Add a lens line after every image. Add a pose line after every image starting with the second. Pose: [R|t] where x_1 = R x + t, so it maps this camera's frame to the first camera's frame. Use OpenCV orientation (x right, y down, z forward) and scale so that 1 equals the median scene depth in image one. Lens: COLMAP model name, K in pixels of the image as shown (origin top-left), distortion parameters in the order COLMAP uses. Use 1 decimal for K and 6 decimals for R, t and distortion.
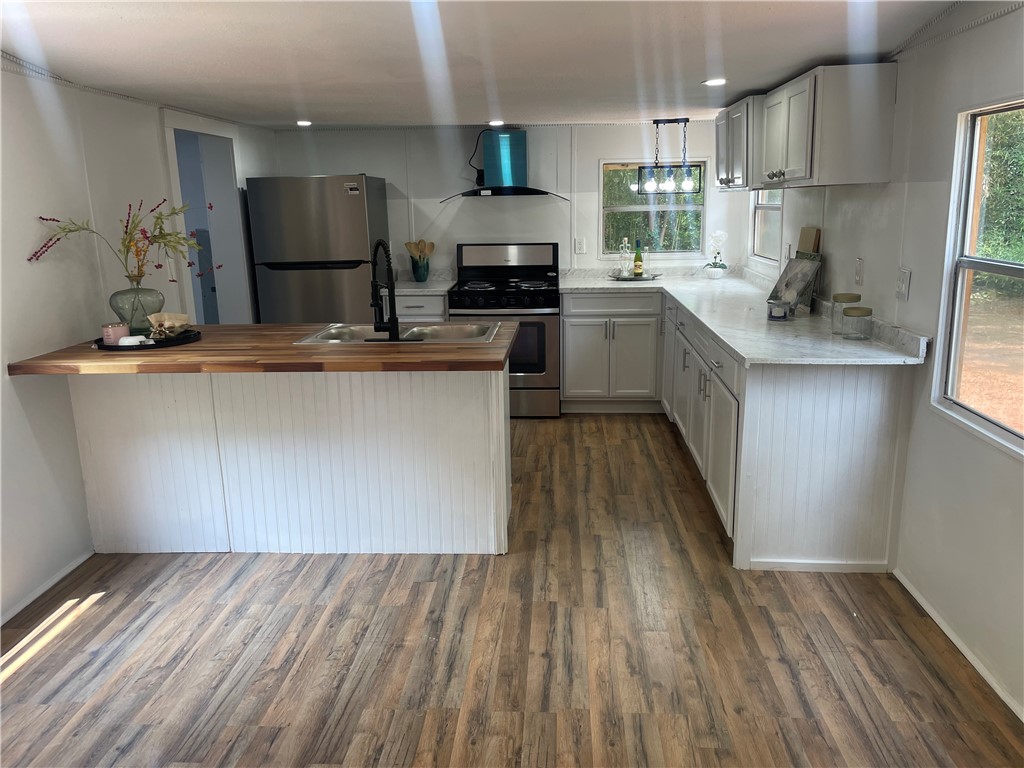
lens RADIAL K [[780.7, 0, 505.5], [0, 780.7, 380.4], [0, 0, 1]] dist [0.092402, -0.133074]
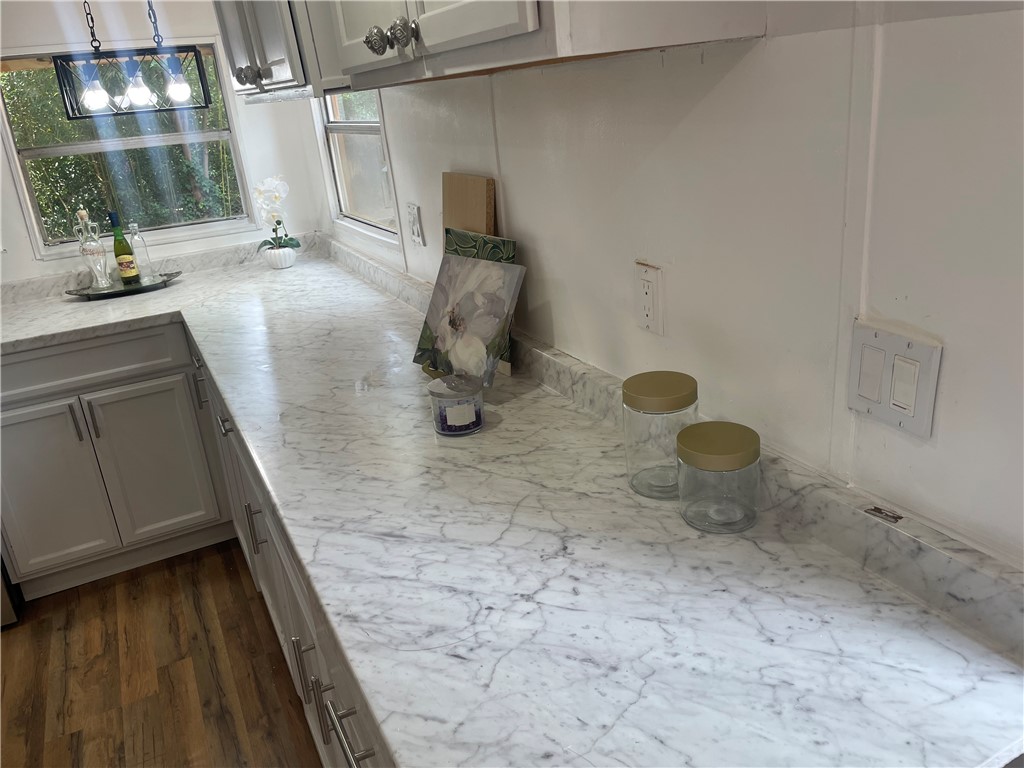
lens RADIAL K [[780.7, 0, 505.5], [0, 780.7, 380.4], [0, 0, 1]] dist [0.092402, -0.133074]
pose [[0.859362, -0.229096, 0.457178, 0.141110], [0.180782, 0.972405, 0.147464, -0.113630], [-0.478346, -0.044075, 0.877065, 0.477765]]
